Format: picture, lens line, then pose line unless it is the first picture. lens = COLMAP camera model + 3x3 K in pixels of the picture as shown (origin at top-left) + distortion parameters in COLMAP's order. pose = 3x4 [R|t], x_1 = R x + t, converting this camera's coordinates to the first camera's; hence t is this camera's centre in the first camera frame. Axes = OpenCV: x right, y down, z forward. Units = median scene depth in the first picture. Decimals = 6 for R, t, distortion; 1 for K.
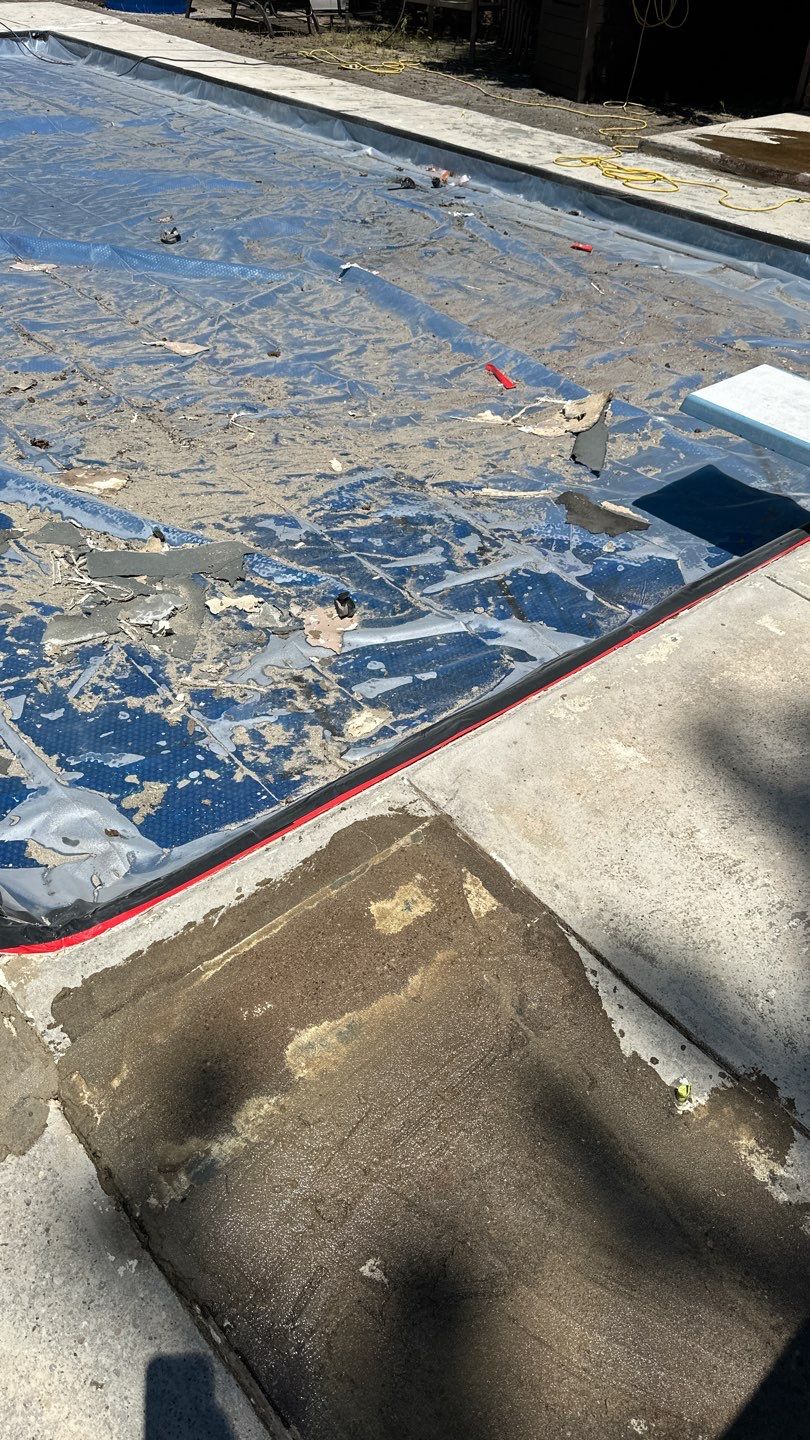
lens RADIAL K [[1008.7, 0, 404.5], [0, 1008.7, 729.3], [0, 0, 1]] dist [0.065851, -0.097060]
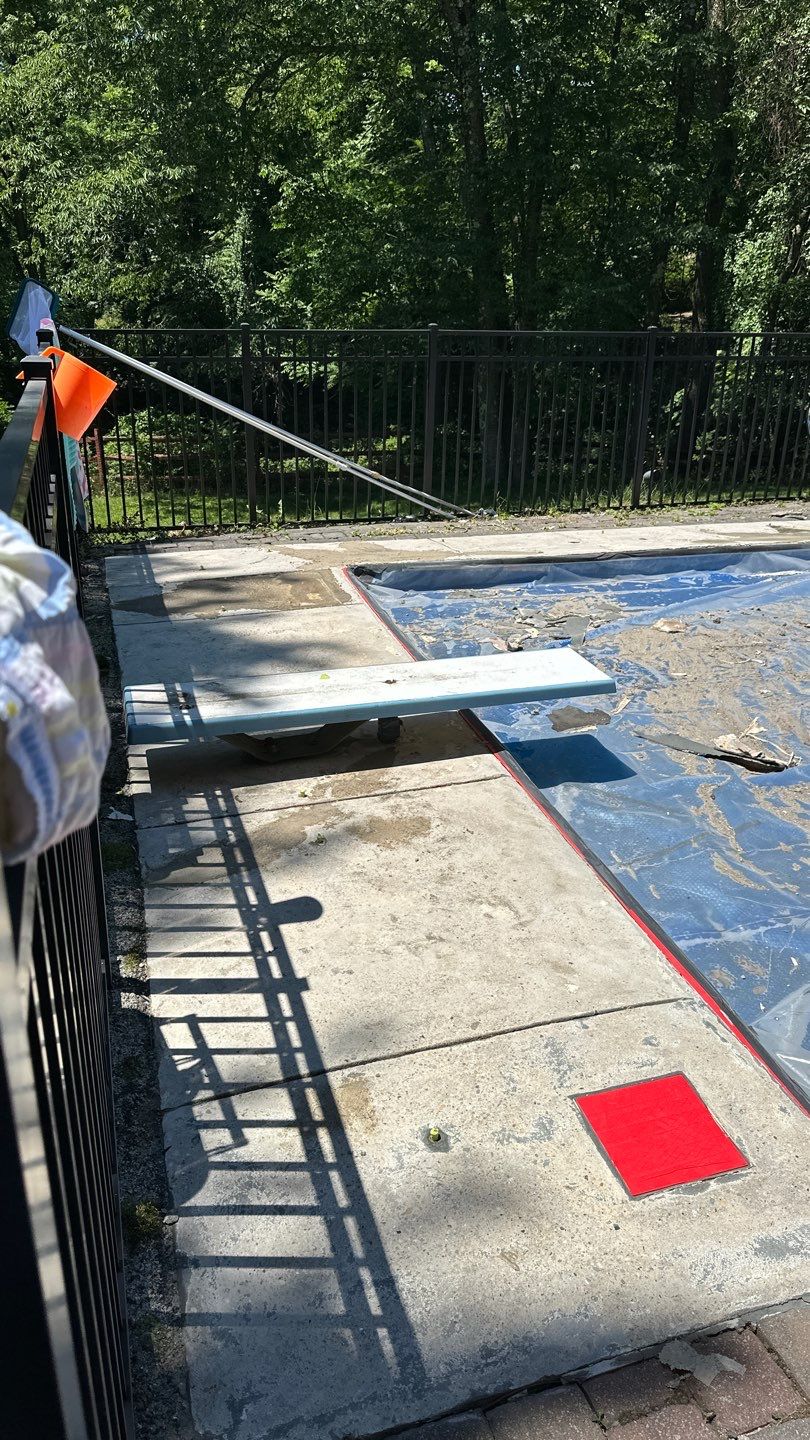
lens RADIAL K [[1008.7, 0, 413.4], [0, 1008.7, 712.7], [0, 0, 1]] dist [0.065851, -0.097060]
pose [[-0.429228, 0.293992, -0.854010, 2.167699], [-0.617016, 0.595065, 0.514965, -1.163628], [0.659587, 0.747975, -0.074020, 1.355165]]
